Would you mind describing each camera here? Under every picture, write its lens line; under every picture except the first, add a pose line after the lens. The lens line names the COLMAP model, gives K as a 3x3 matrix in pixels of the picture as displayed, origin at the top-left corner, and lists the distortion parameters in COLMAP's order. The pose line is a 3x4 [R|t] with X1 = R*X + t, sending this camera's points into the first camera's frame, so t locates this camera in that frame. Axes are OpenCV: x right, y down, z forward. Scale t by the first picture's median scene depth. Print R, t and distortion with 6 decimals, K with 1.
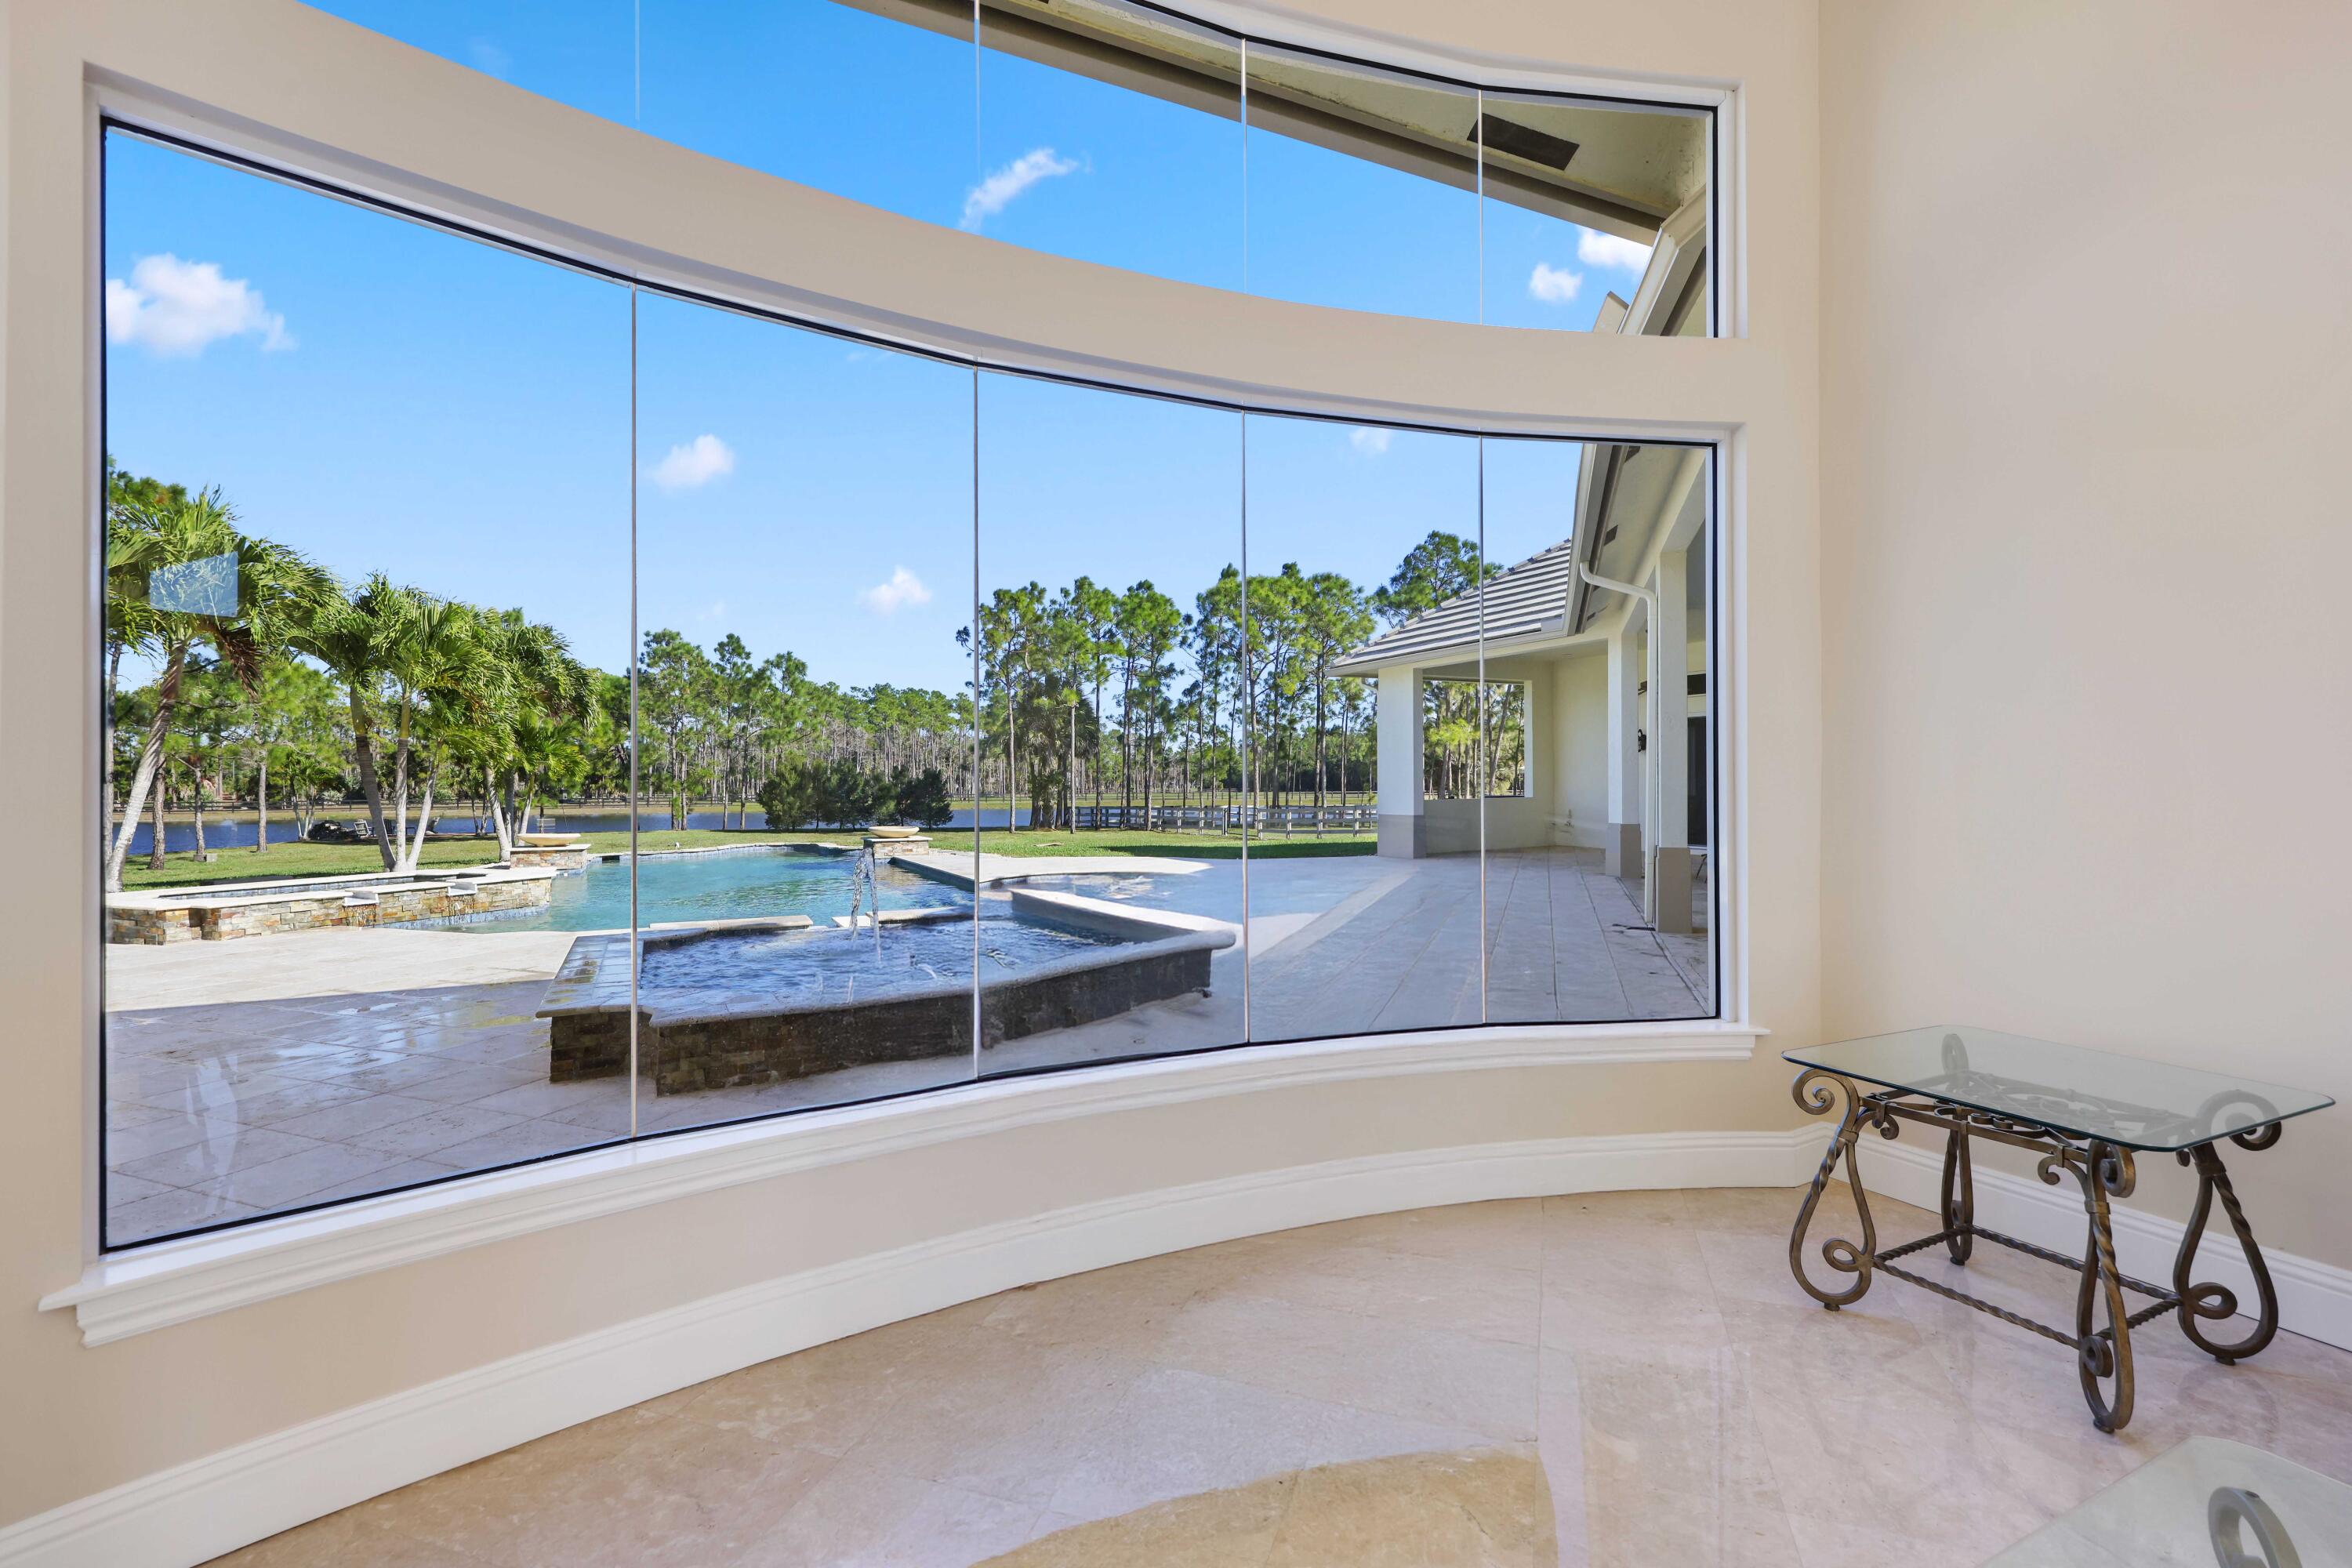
lens RADIAL K [[1046.9, 0, 1194.2], [0, 1046.9, 787.9], [0, 0, 1]] dist [0.001232, 0.000120]
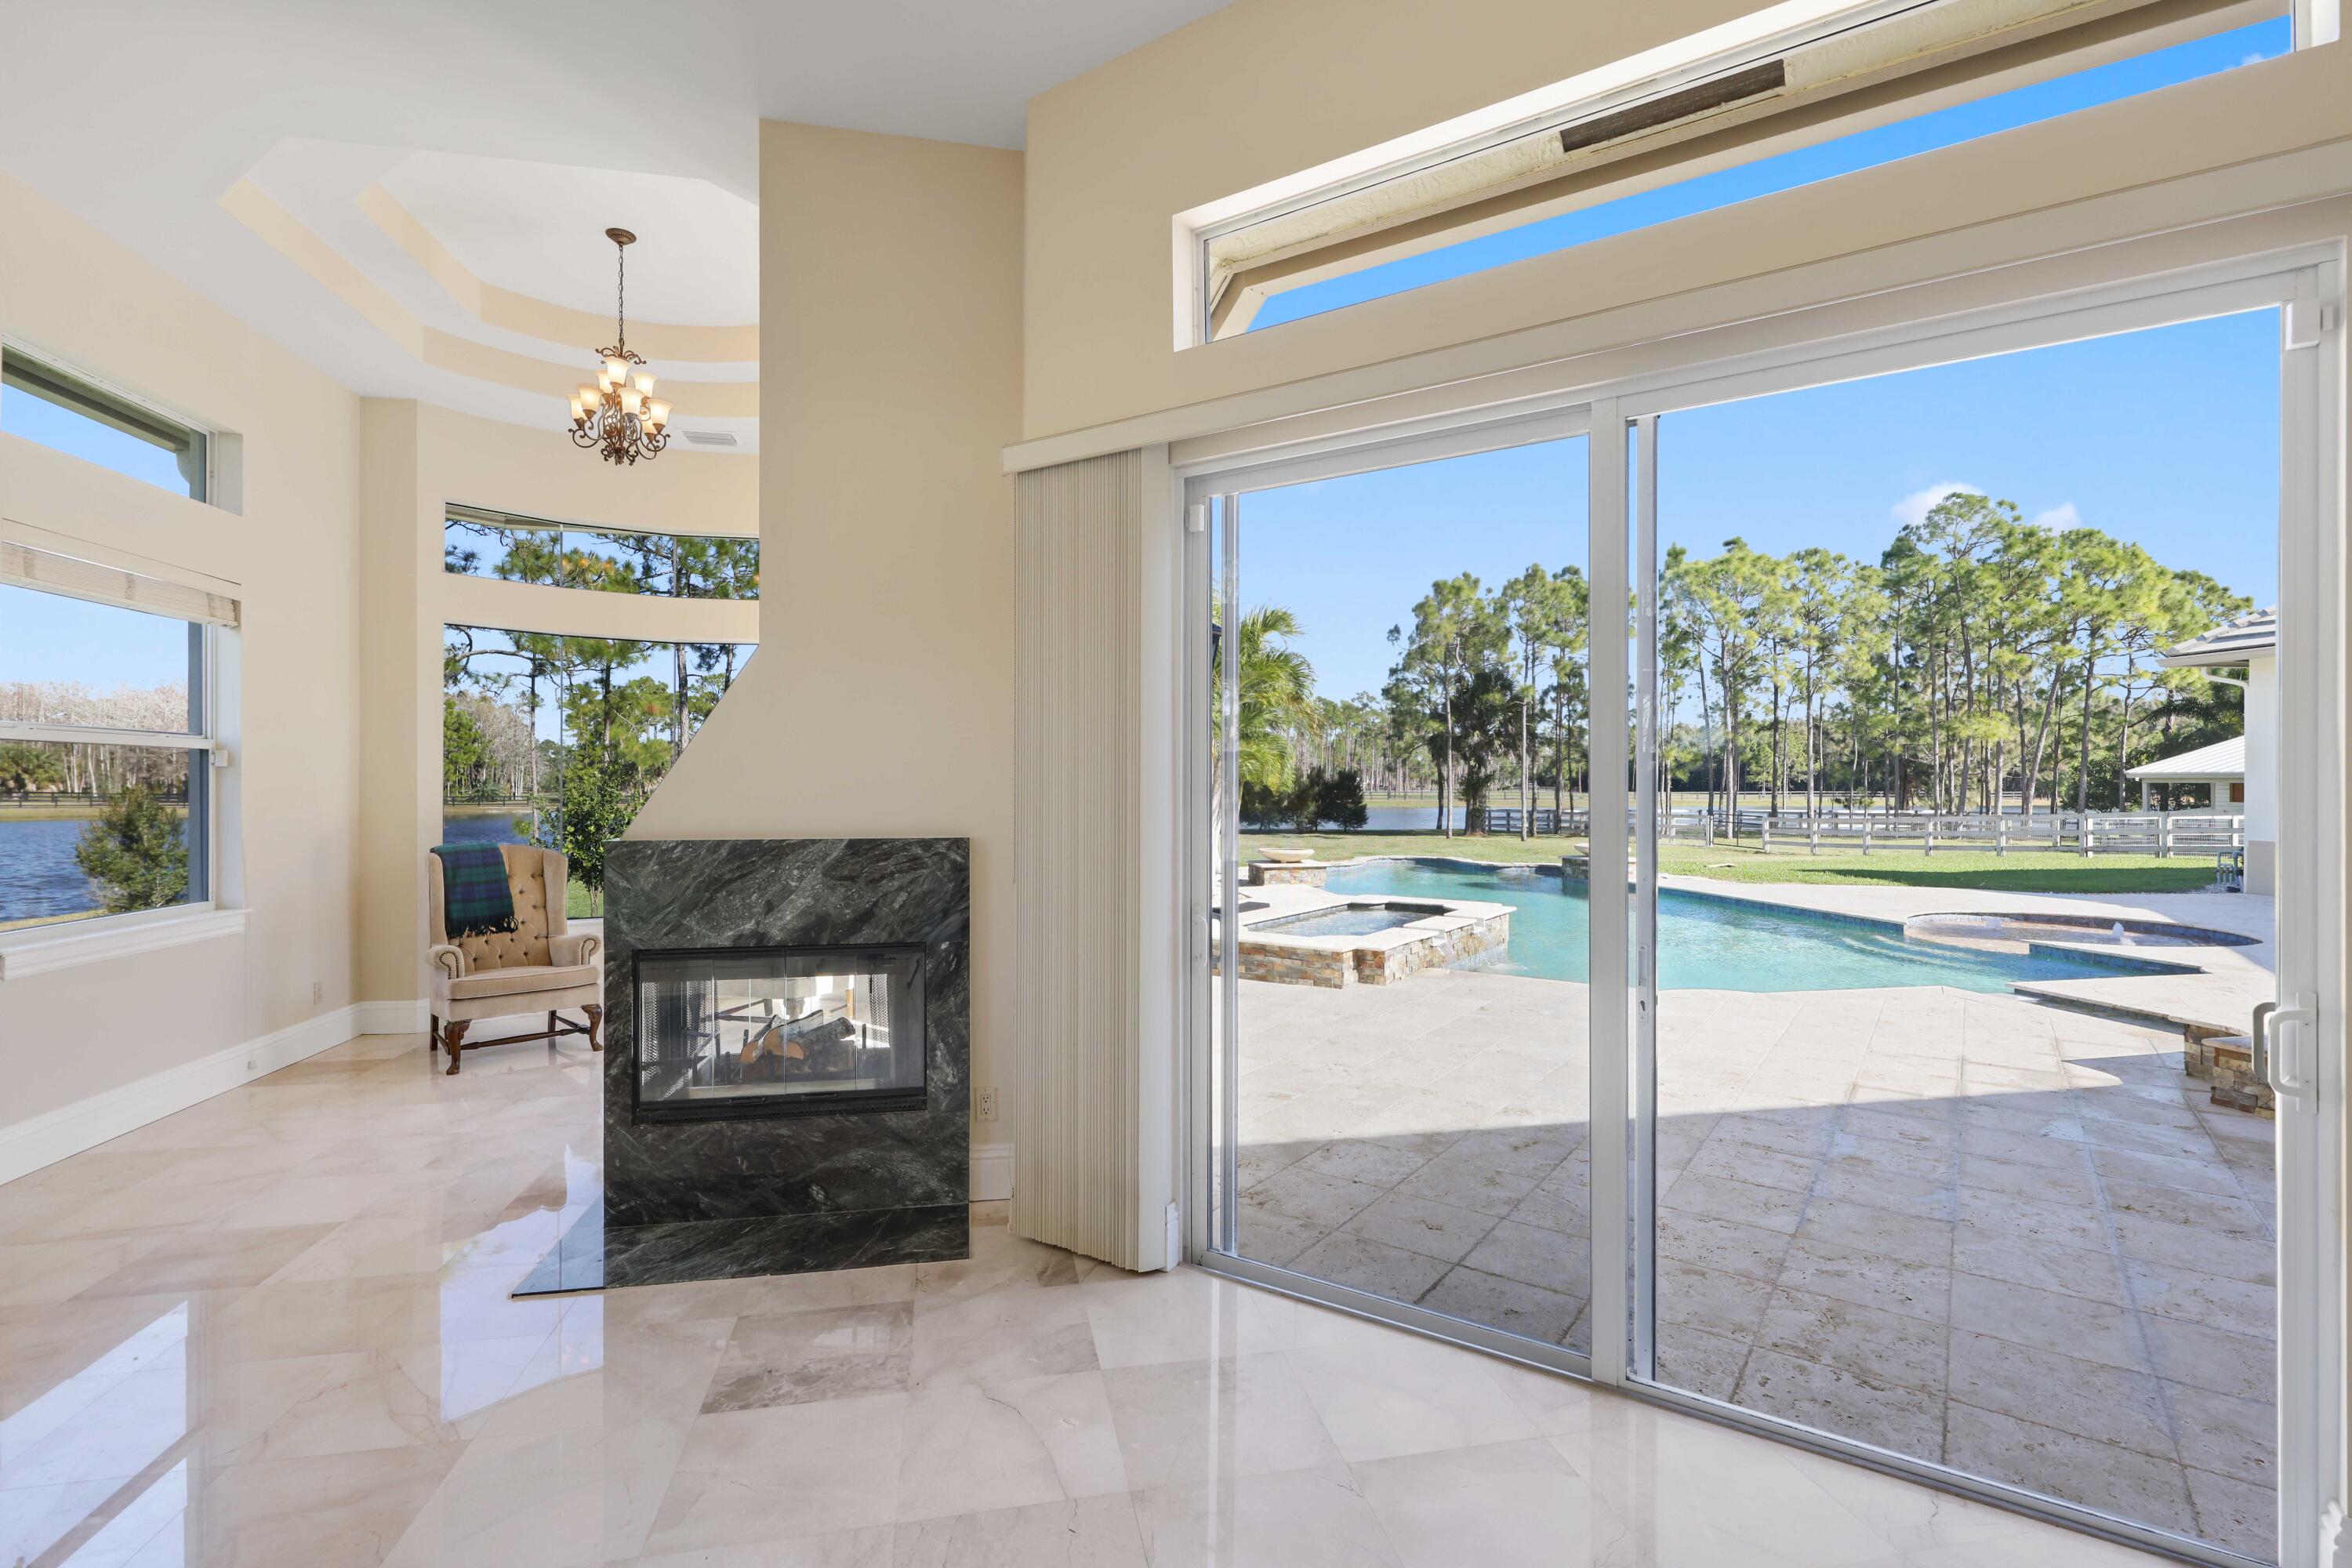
lens RADIAL K [[1046.9, 0, 1159.8], [0, 1046.9, 789.4], [0, 0, 1]] dist [0.001232, 0.000120]
pose [[0.964928, 0.005040, -0.262467, -0.201405], [-0.003162, 0.999966, 0.007578, -0.007902], [0.262497, -0.006482, 0.964911, 0.012199]]
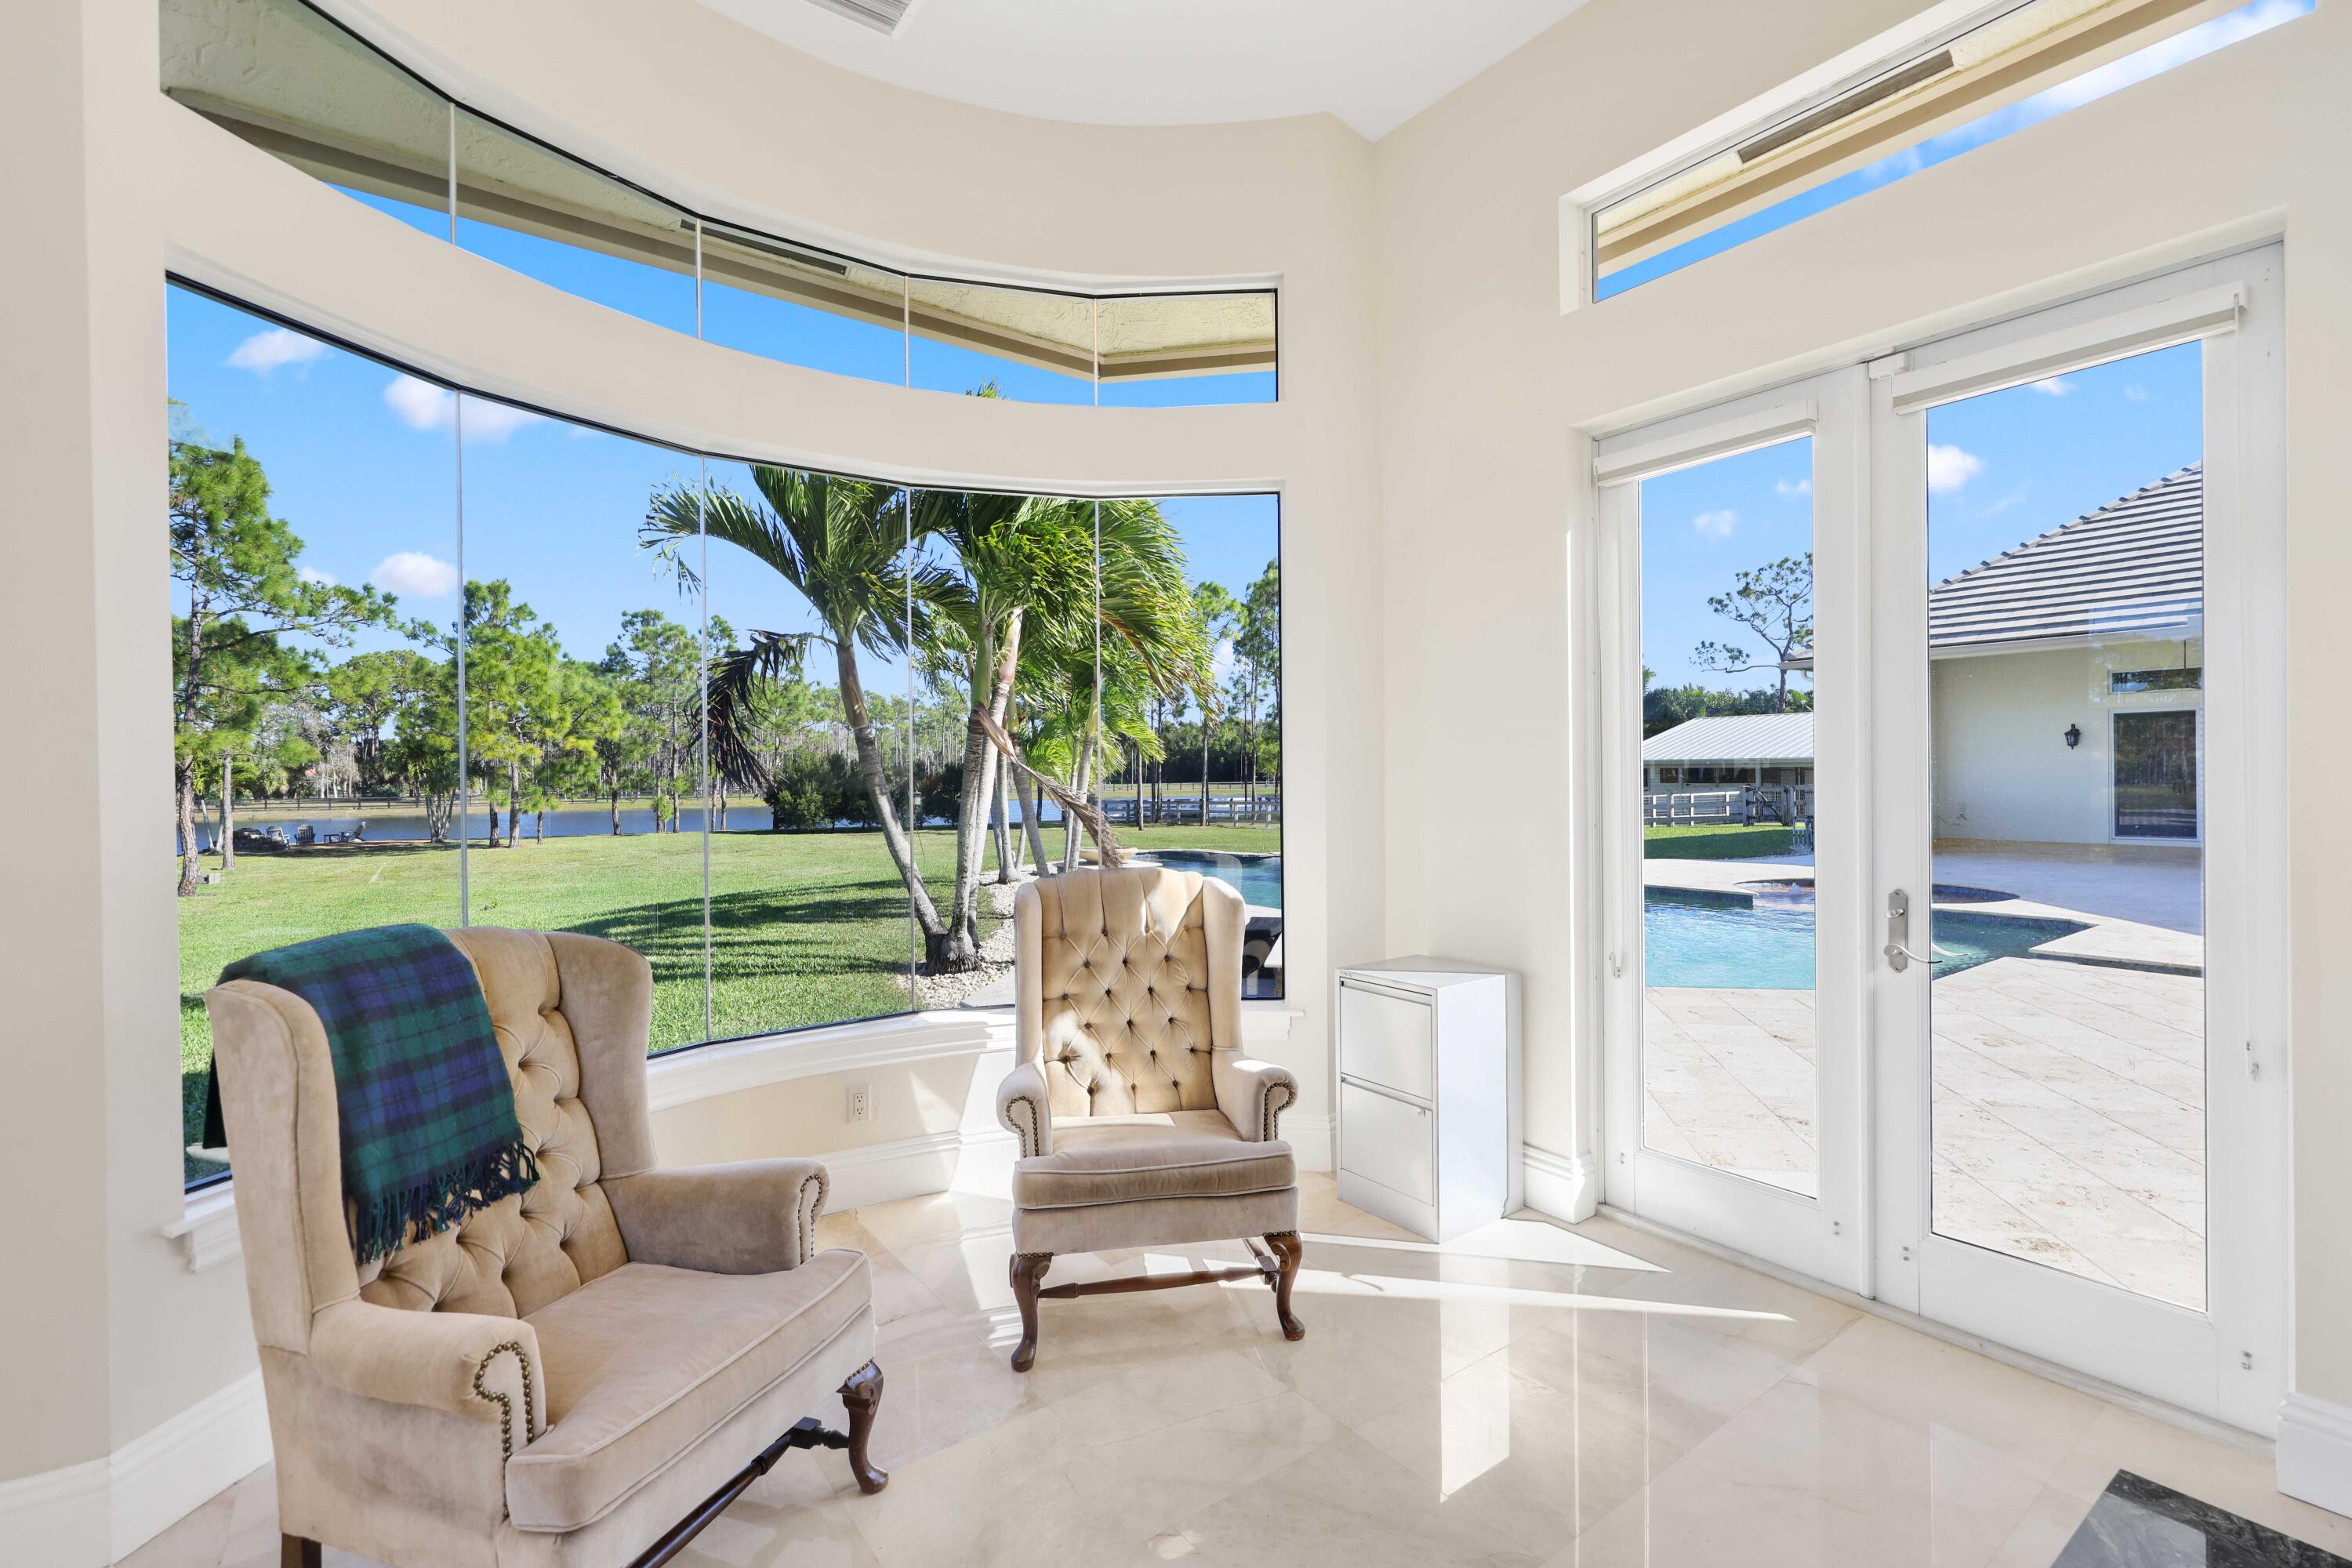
lens RADIAL K [[1046.9, 0, 1177.8], [0, 1046.9, 786.8], [0, 0, 1]] dist [0.001232, 0.000120]
pose [[0.986344, -0.009736, 0.164411, -0.314290], [0.007831, 0.999895, 0.012230, -0.005737], [-0.164512, -0.010776, 0.986316, 0.082053]]
